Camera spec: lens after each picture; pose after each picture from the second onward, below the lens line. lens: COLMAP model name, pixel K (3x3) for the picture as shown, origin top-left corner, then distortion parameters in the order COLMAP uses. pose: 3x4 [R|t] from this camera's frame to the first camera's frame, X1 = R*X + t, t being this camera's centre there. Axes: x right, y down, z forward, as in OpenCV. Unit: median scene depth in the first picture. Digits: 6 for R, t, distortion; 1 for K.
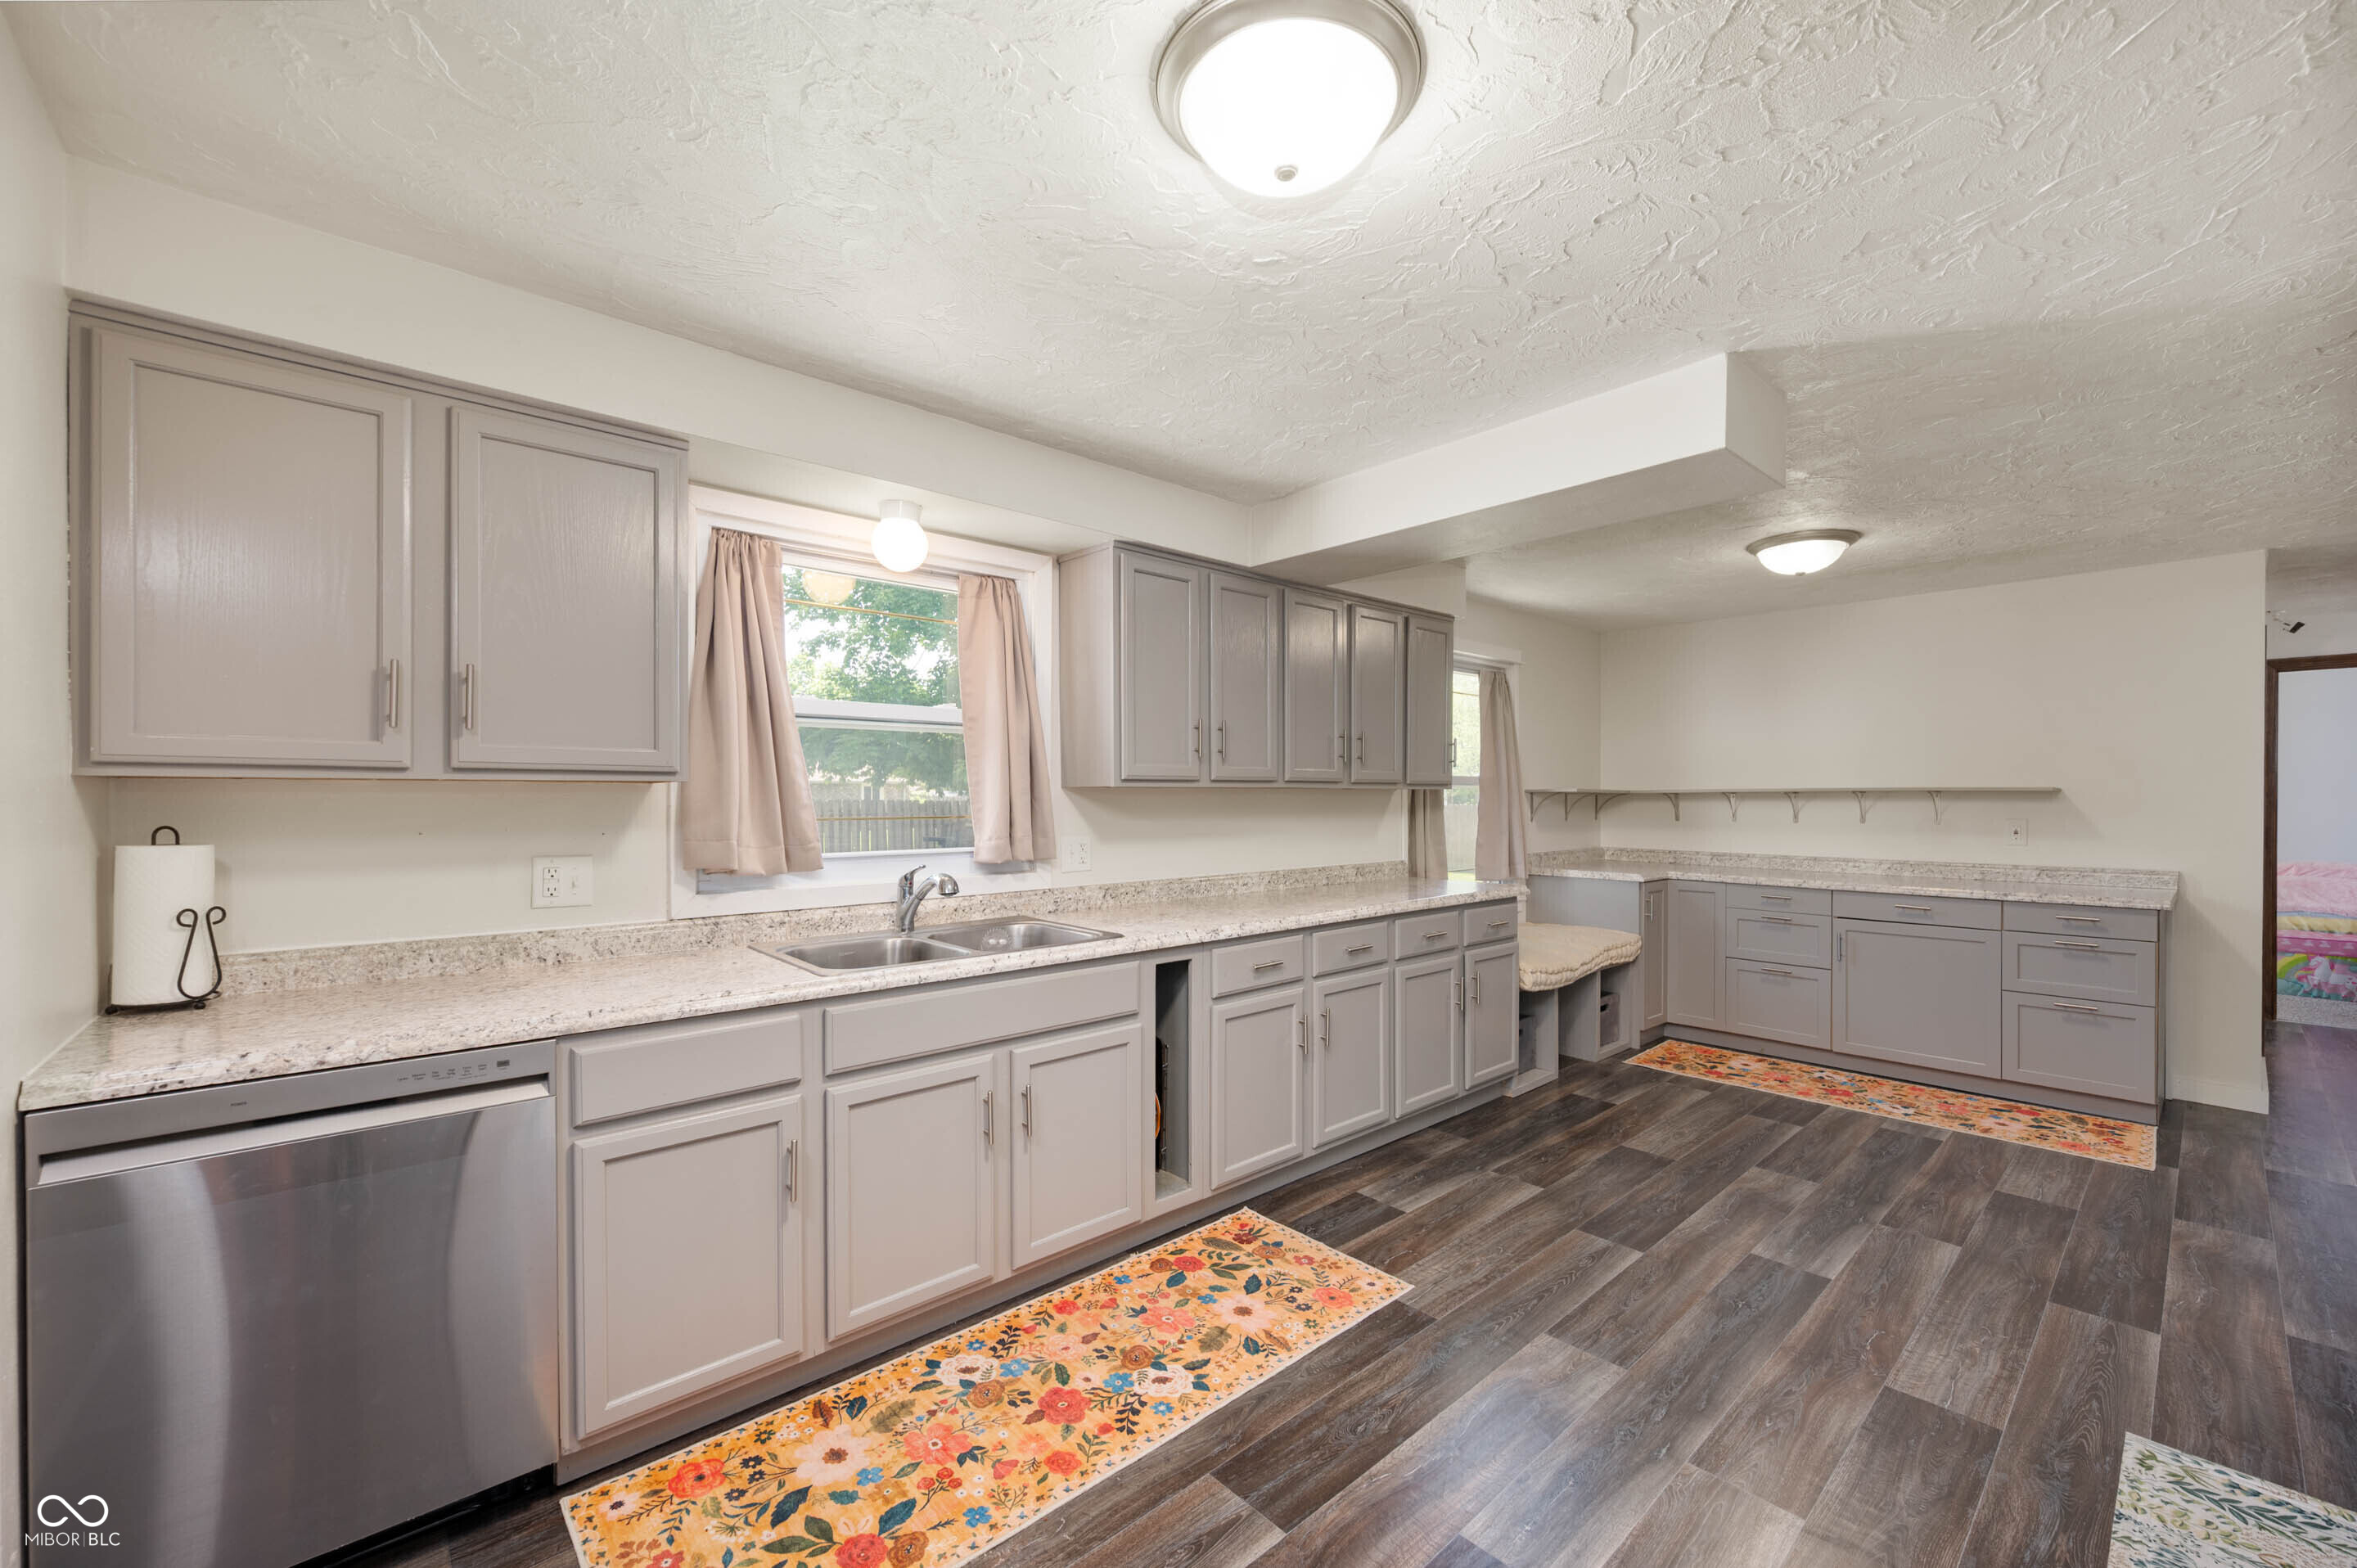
lens RADIAL K [[926.5, 0, 1176.3], [0, 926.5, 791.8], [0, 0, 1]] dist [0.002265, -0.000776]
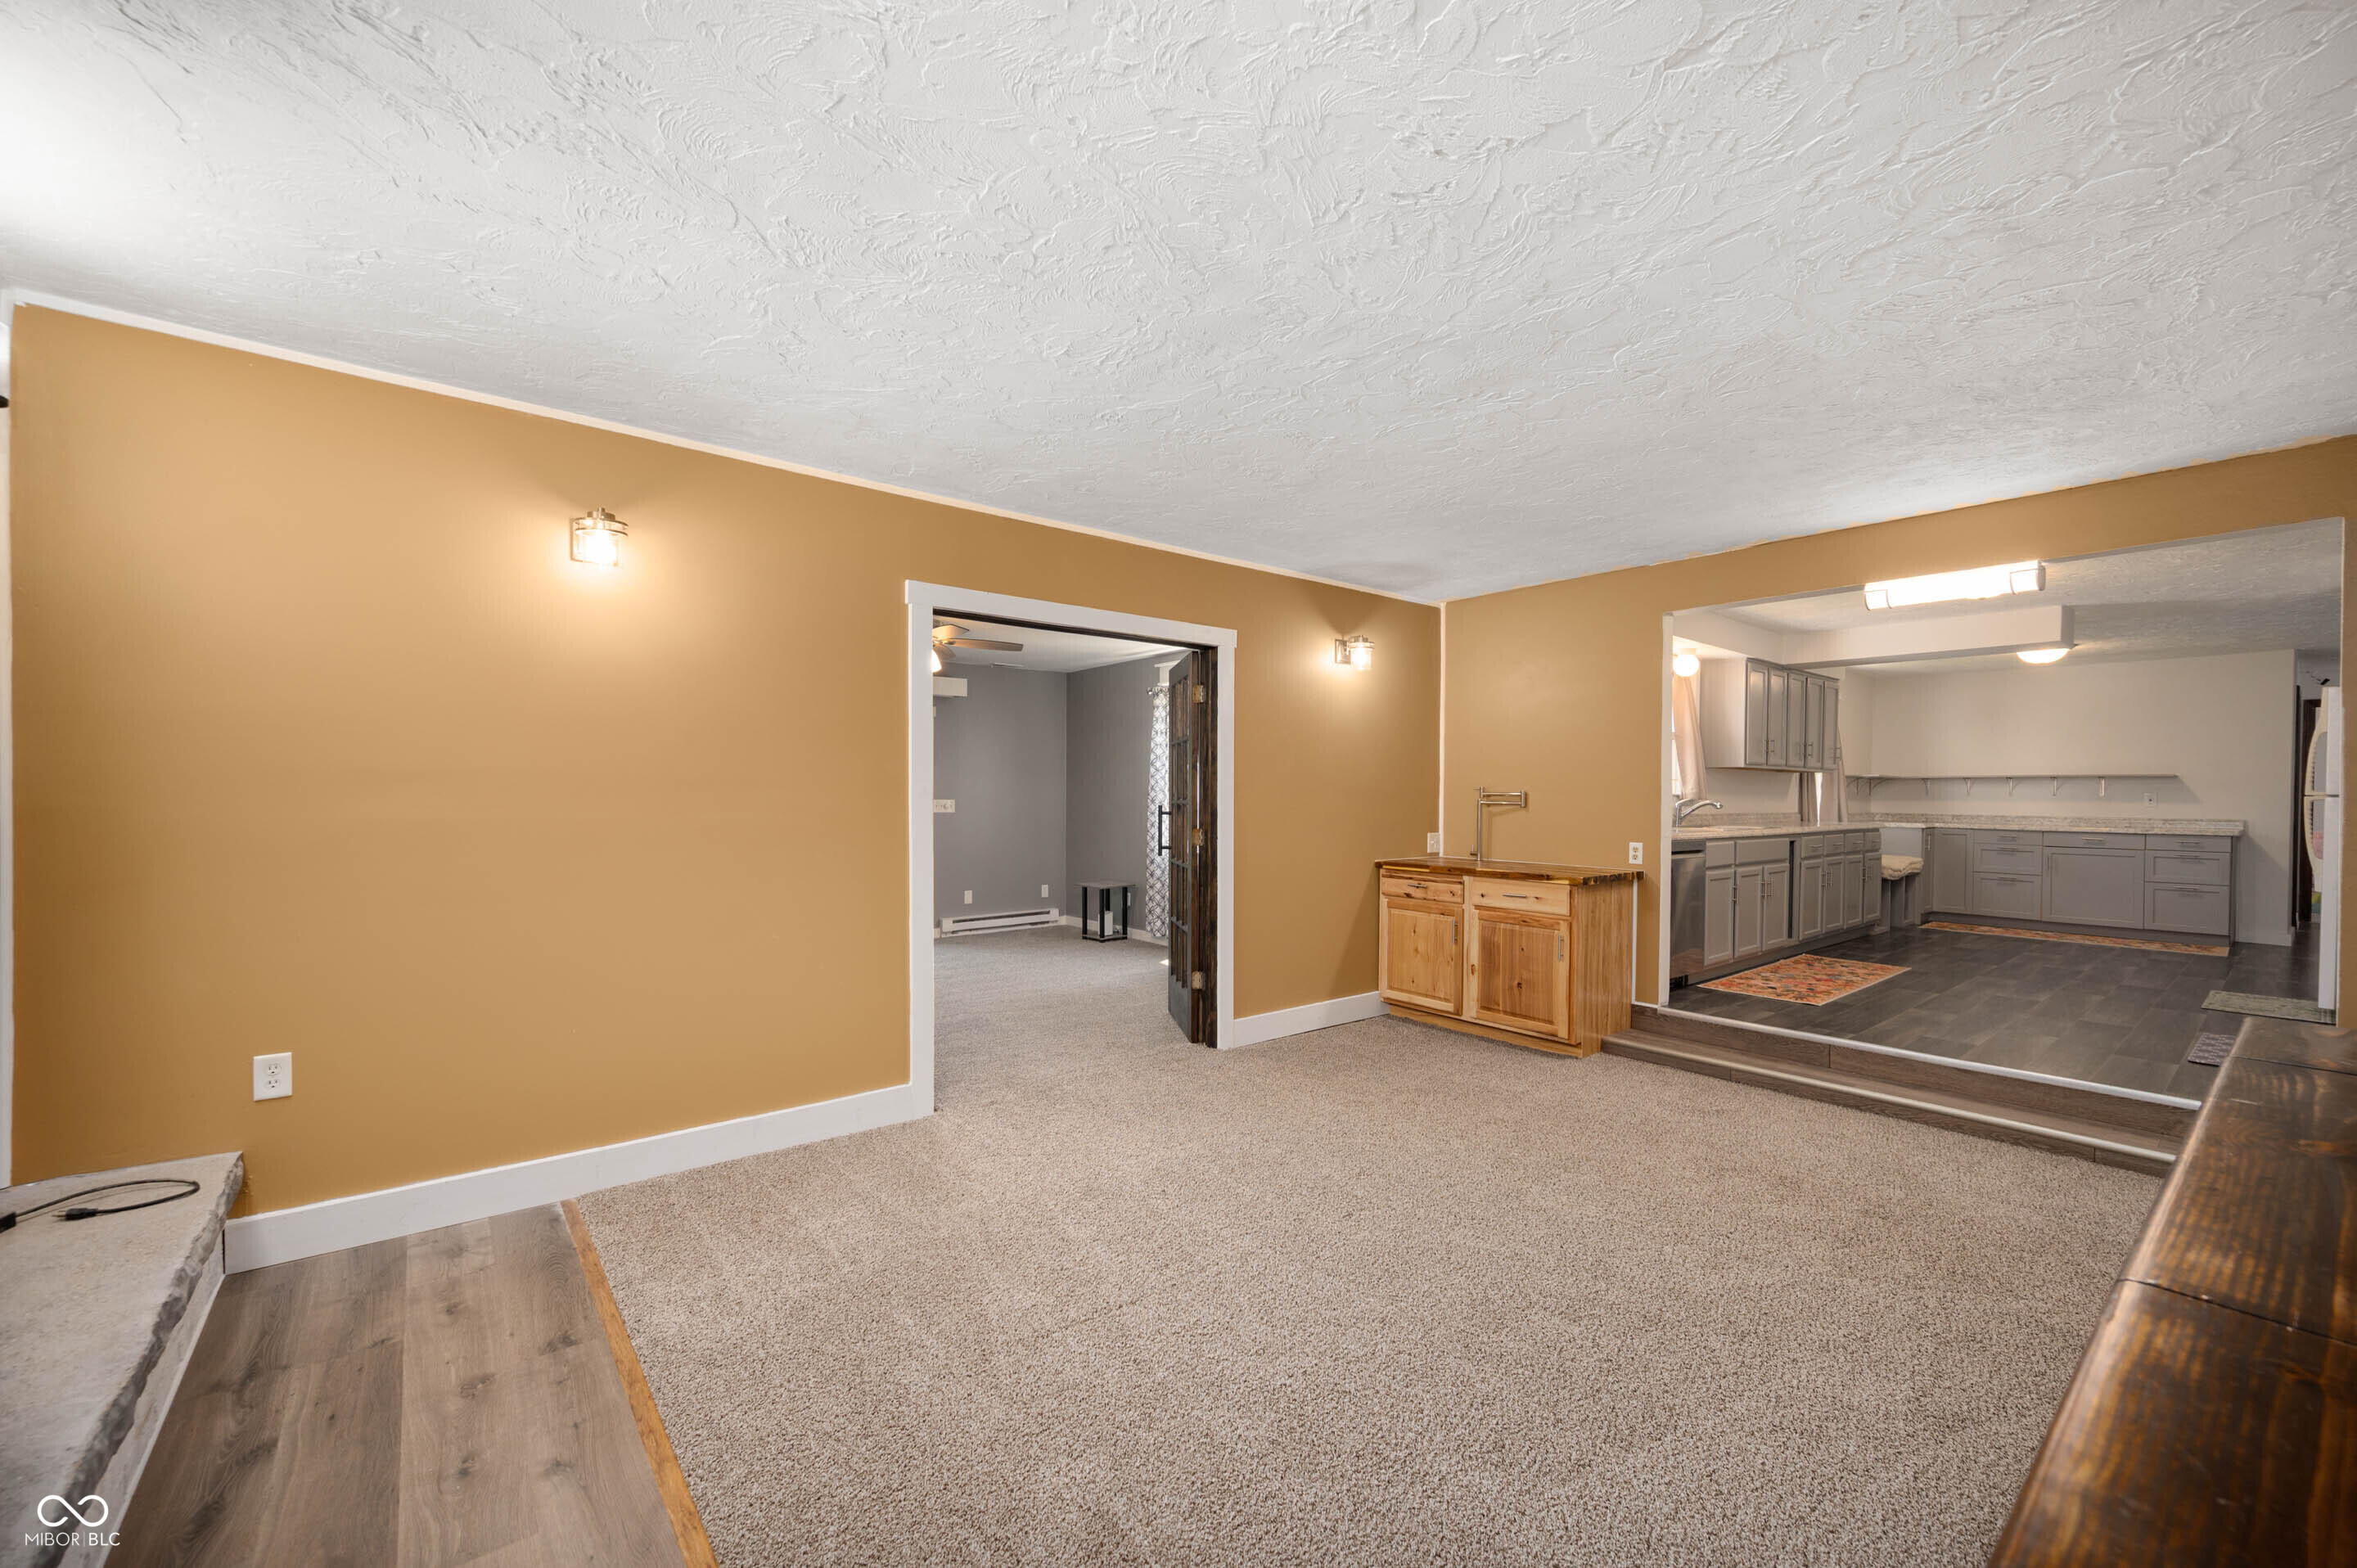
lens RADIAL K [[909.9, 0, 1172.0], [0, 909.9, 793.5], [0, 0, 1]] dist [0.000810, -0.000126]
pose [[0.999146, 0.009211, -0.040268, -1.437528], [-0.008972, 0.999941, 0.006103, 0.057458], [0.040322, -0.005737, 0.999170, -1.317940]]
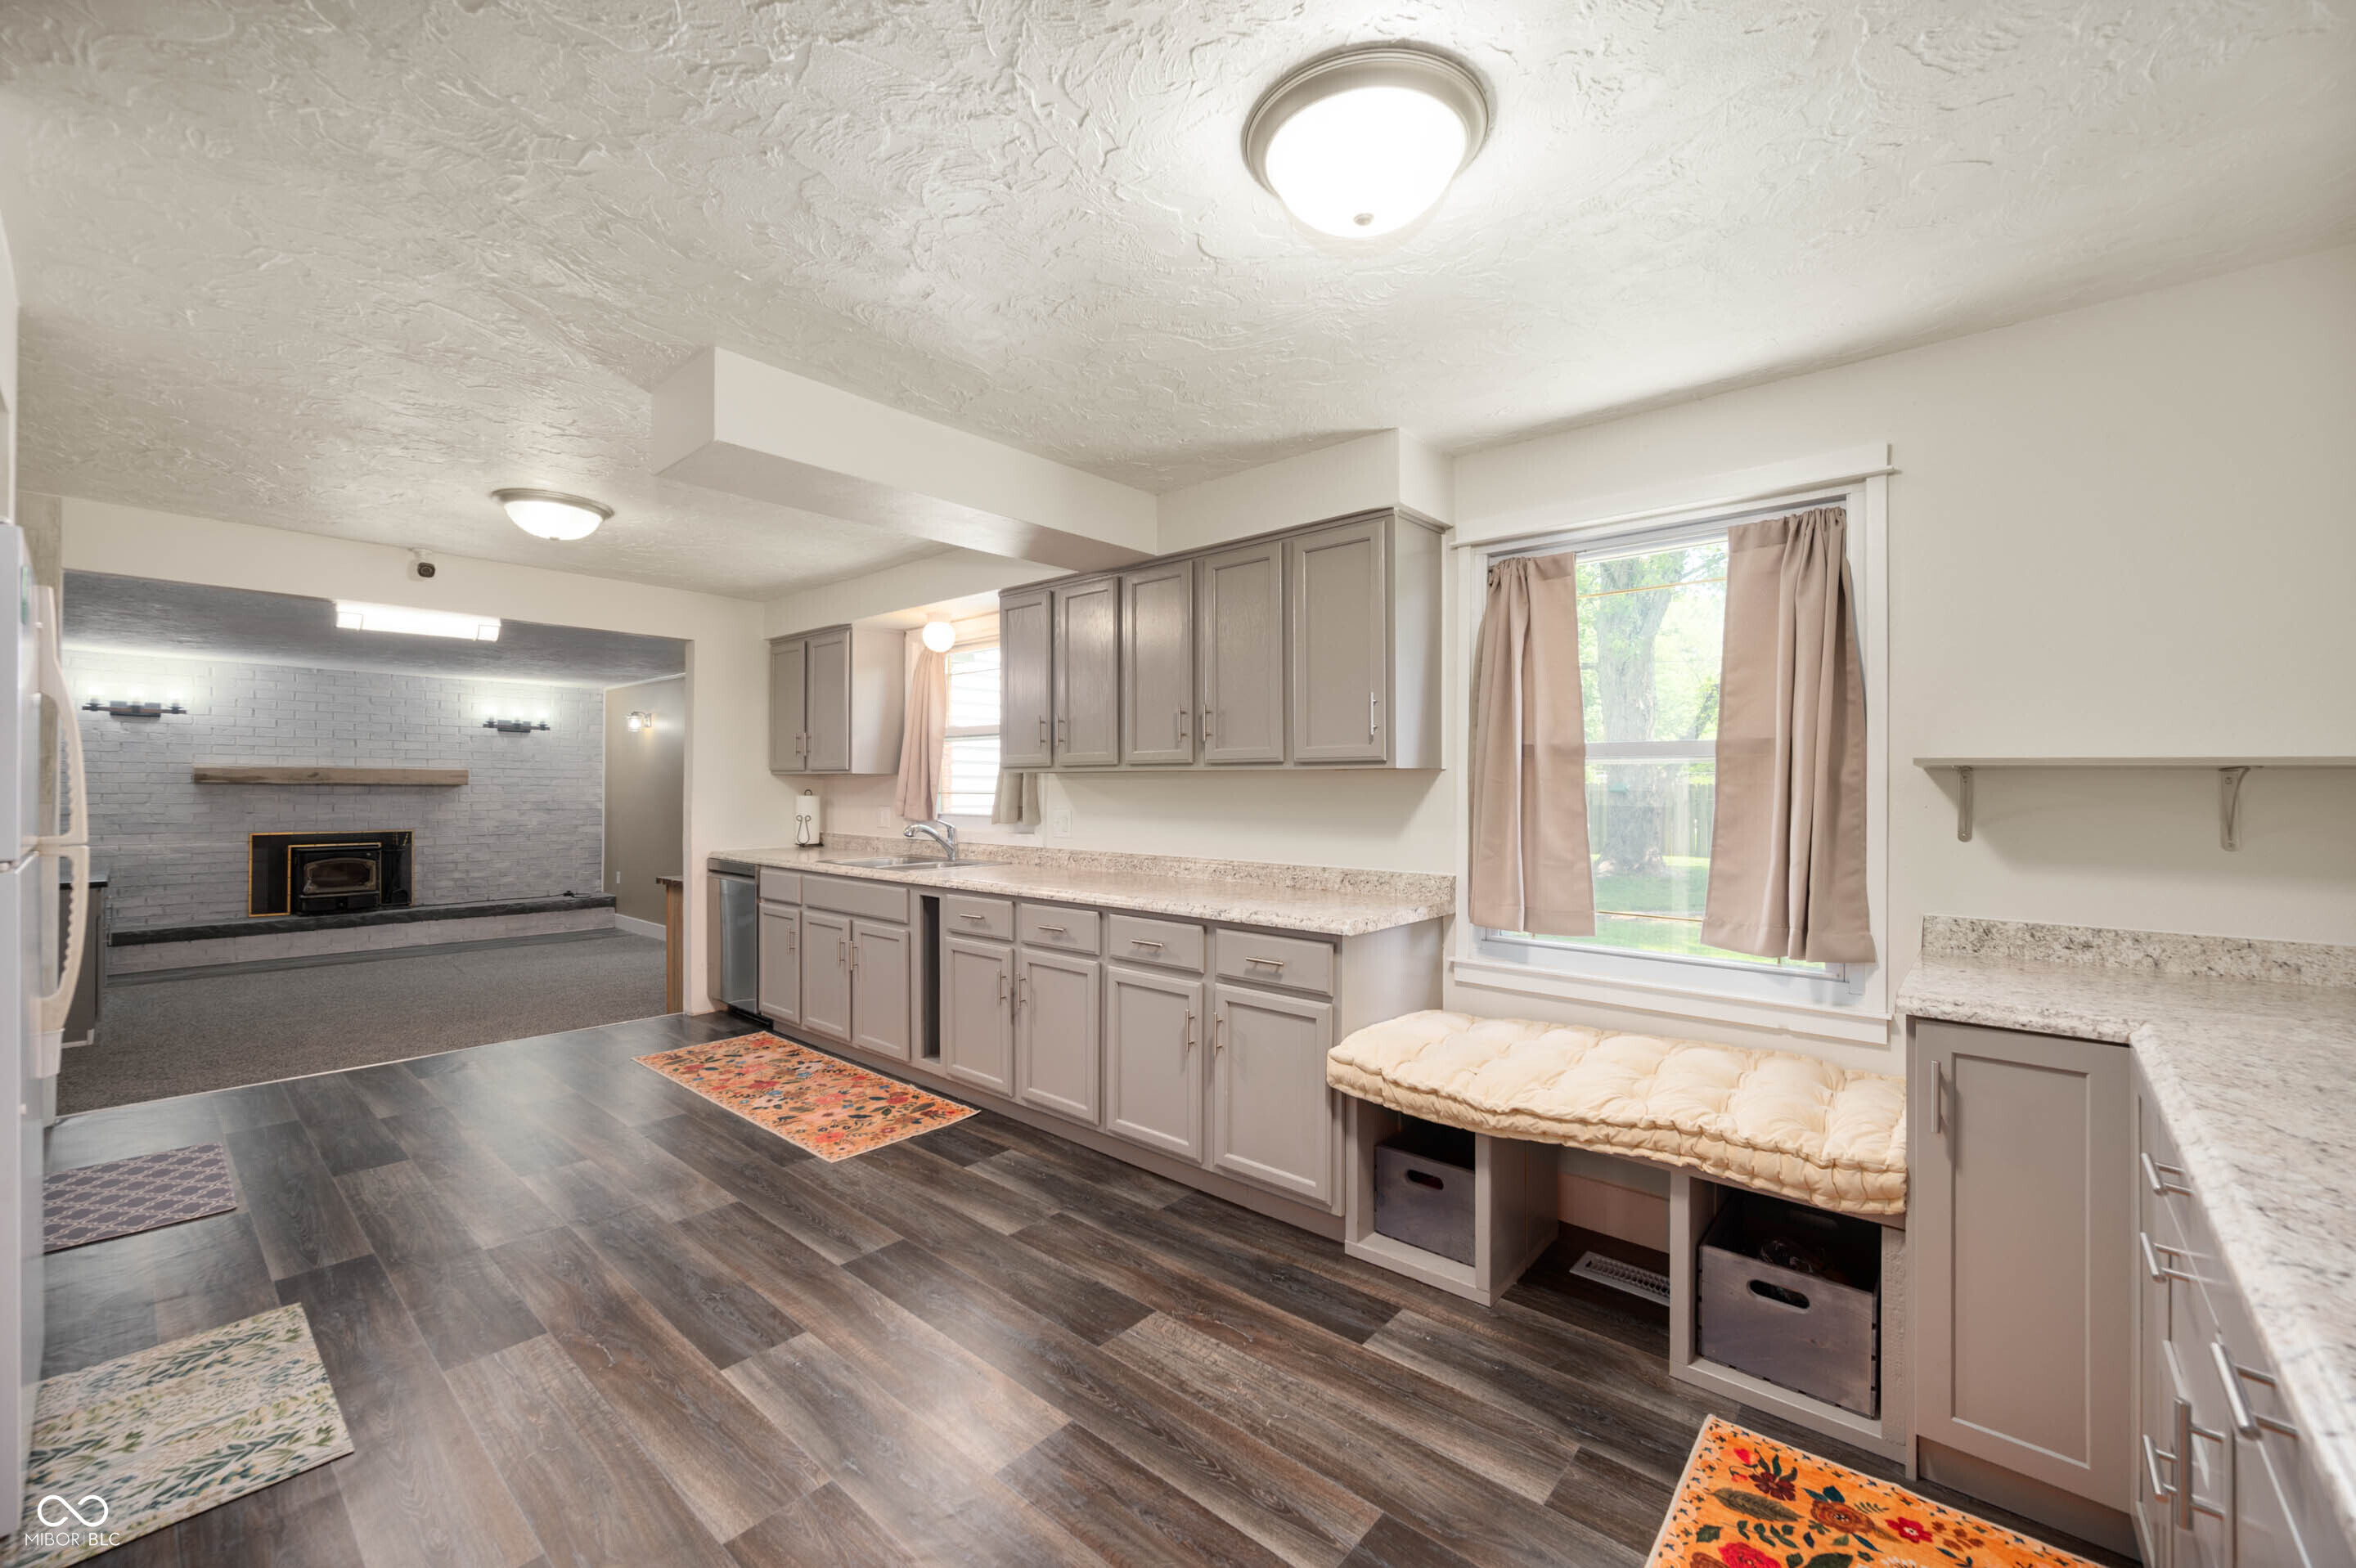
lens RADIAL K [[926.1, 0, 1175.8], [0, 926.1, 791.8], [0, 0, 1]] dist [0.002265, -0.000776]
pose [[0.126293, 0.010688, -0.991935, 1.440740], [0.010306, 0.999874, 0.012086, 0.012308], [0.991939, -0.011749, 0.126167, 1.202490]]
